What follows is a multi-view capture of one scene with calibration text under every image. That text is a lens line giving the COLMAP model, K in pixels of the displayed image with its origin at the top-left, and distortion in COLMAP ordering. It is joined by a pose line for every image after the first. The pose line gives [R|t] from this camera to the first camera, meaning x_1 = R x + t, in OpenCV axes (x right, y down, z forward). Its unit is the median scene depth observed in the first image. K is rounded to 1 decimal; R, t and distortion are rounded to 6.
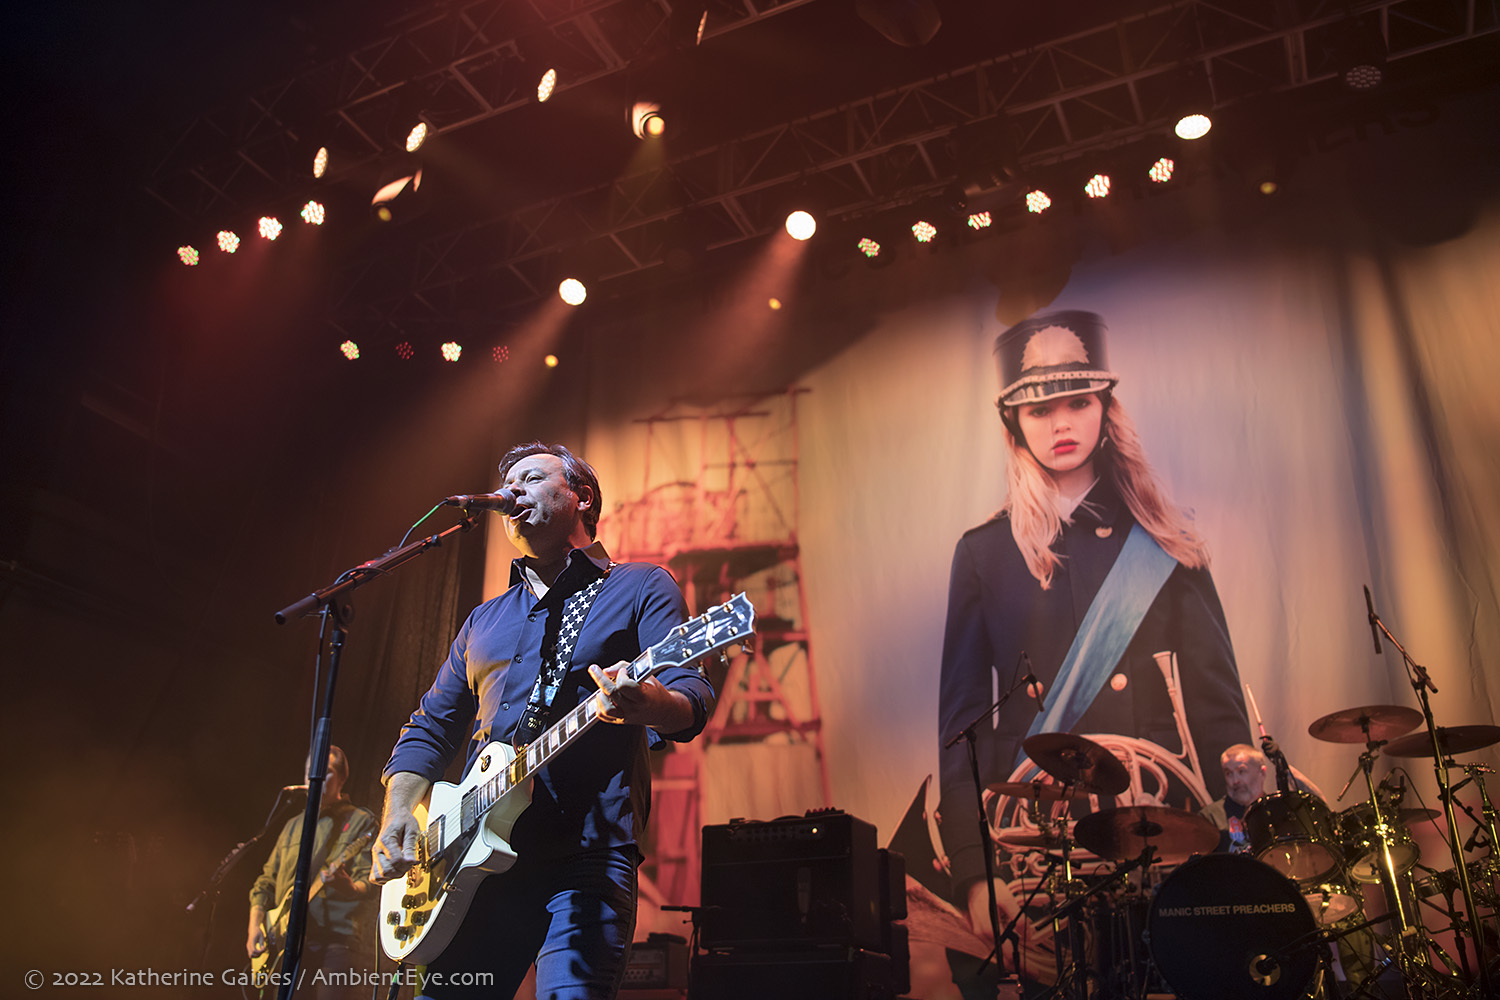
lens RADIAL K [[1284.2, 0, 721.6], [0, 1284.2, 480.6], [0, 0, 1]] dist [-0.011291, 0.004468]
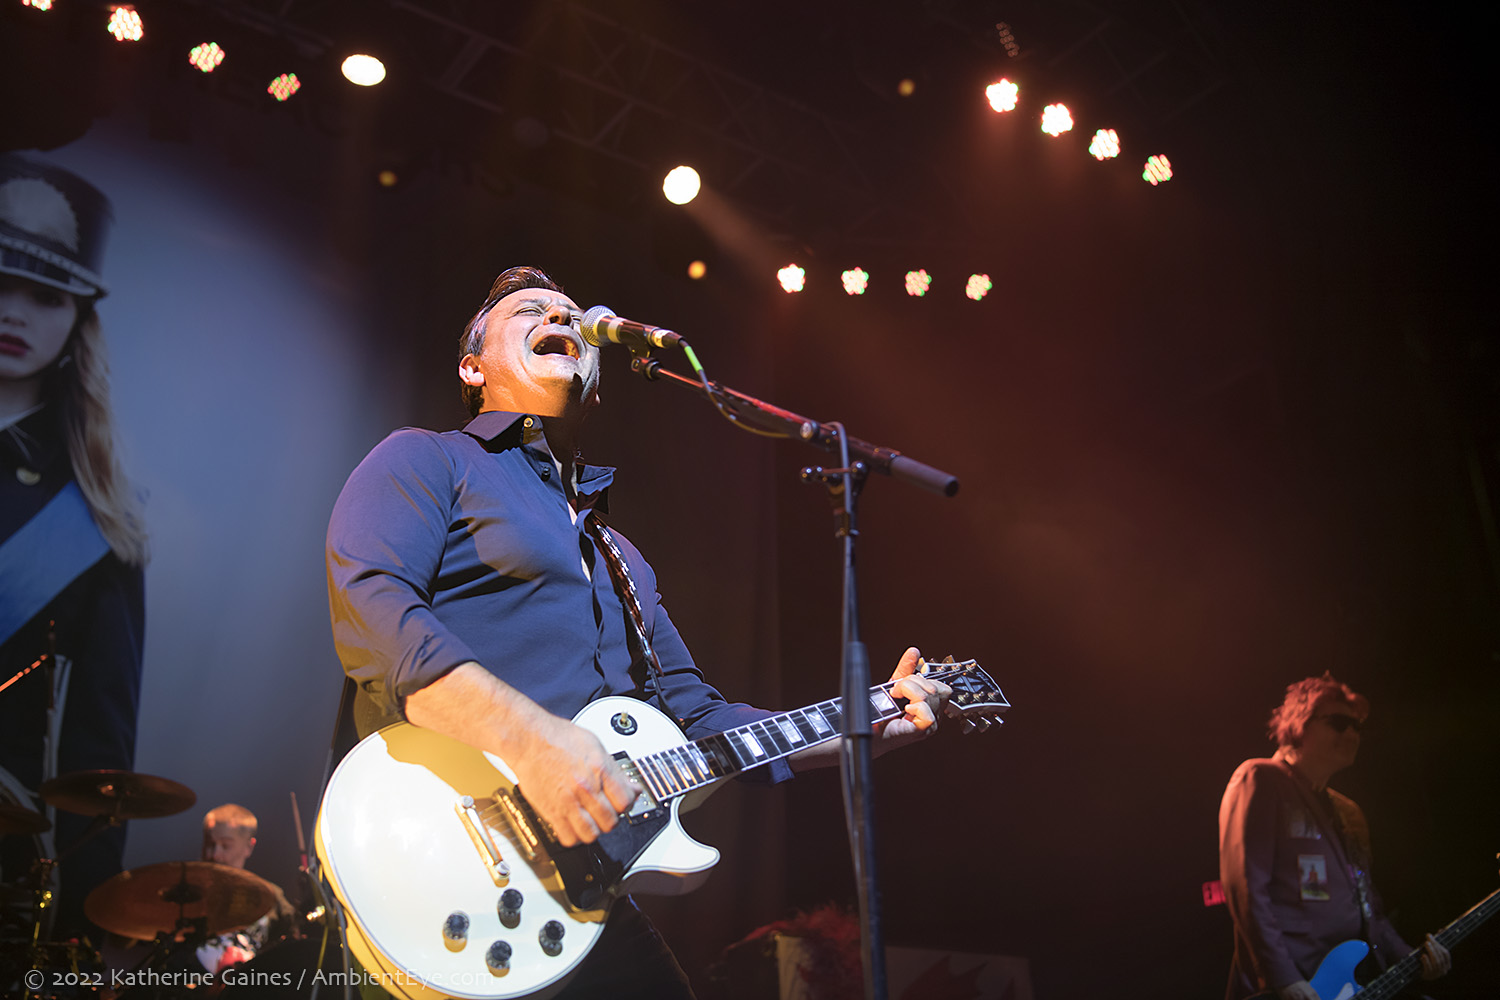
lens RADIAL K [[1645.7, 0, 749.8], [0, 1645.7, 484.7], [0, 0, 1]] dist [0.077623, -0.000506]
pose [[0.485453, 0.343796, 0.803828, -0.260441], [-0.354182, 0.917943, -0.178703, 0.067371], [-0.799306, -0.197950, 0.567385, 0.128407]]
